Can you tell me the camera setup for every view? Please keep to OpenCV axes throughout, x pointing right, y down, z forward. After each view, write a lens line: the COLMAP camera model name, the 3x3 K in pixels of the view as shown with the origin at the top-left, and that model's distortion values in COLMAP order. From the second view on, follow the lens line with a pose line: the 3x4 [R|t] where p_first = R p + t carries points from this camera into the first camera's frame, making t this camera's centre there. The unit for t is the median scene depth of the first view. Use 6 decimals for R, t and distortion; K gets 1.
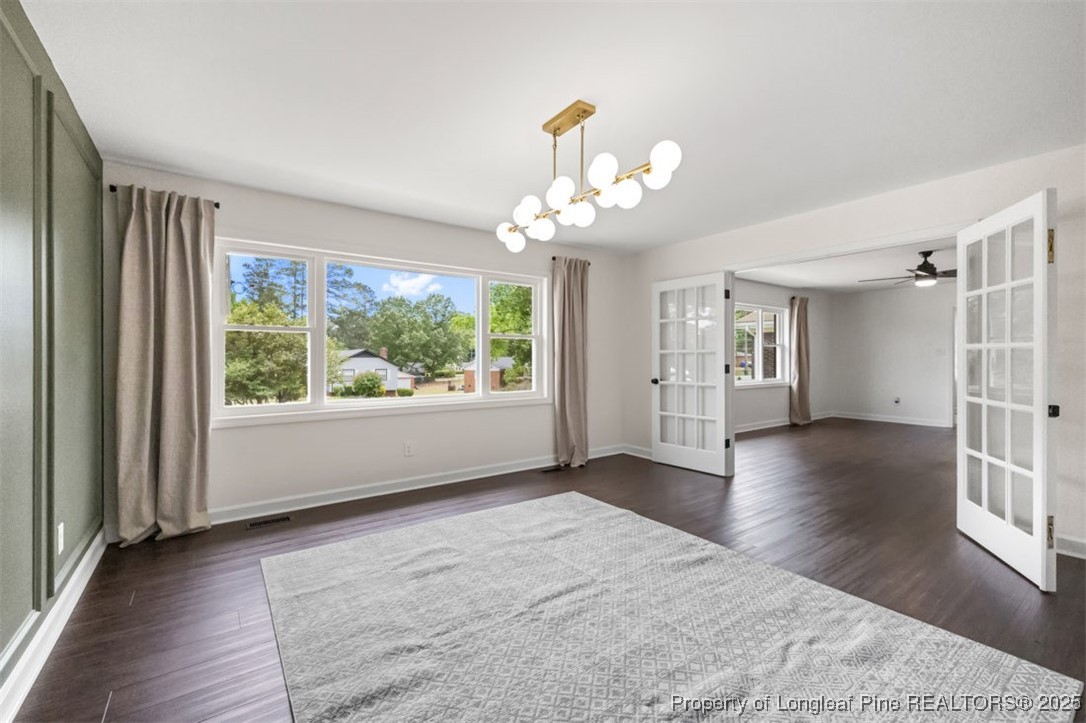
lens RADIAL K [[457.8, 0, 534.2], [0, 457.8, 359.4], [0, 0, 1]] dist [-0.004300, 0.000830]
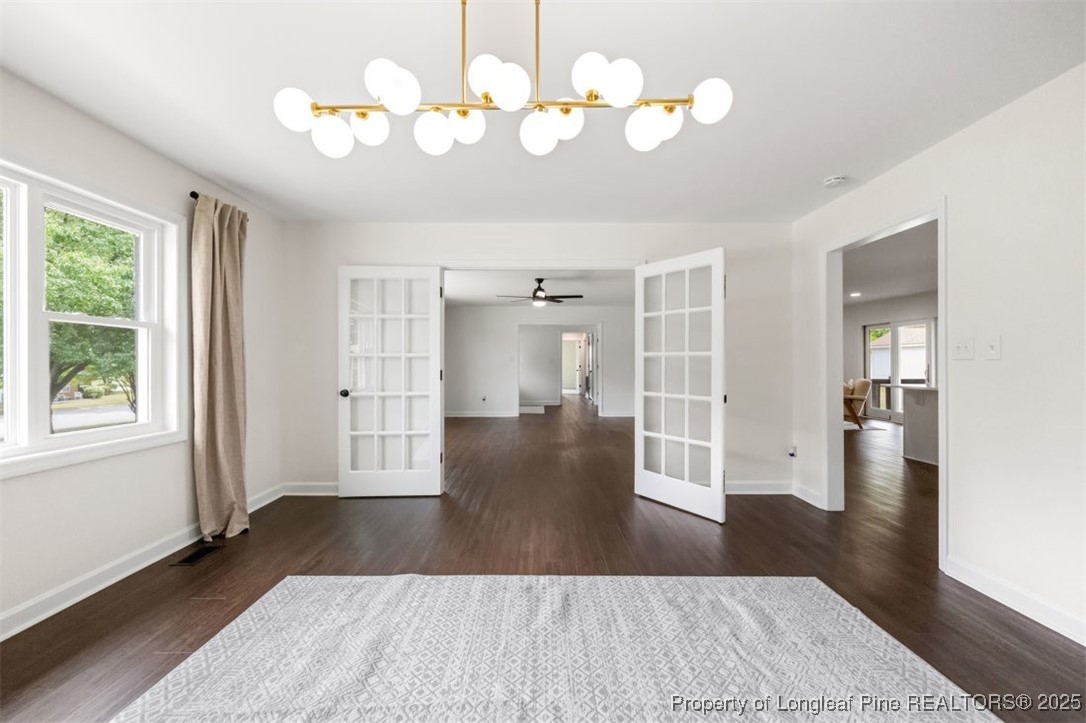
lens RADIAL K [[457.8, 0, 539.9], [0, 457.8, 363.8], [0, 0, 1]] dist [-0.004300, 0.000830]
pose [[0.570410, -0.000688, 0.821360, -0.257656], [0.003146, 0.999994, -0.001347, 0.000450], [-0.821354, 0.003353, 0.570409, 0.405367]]
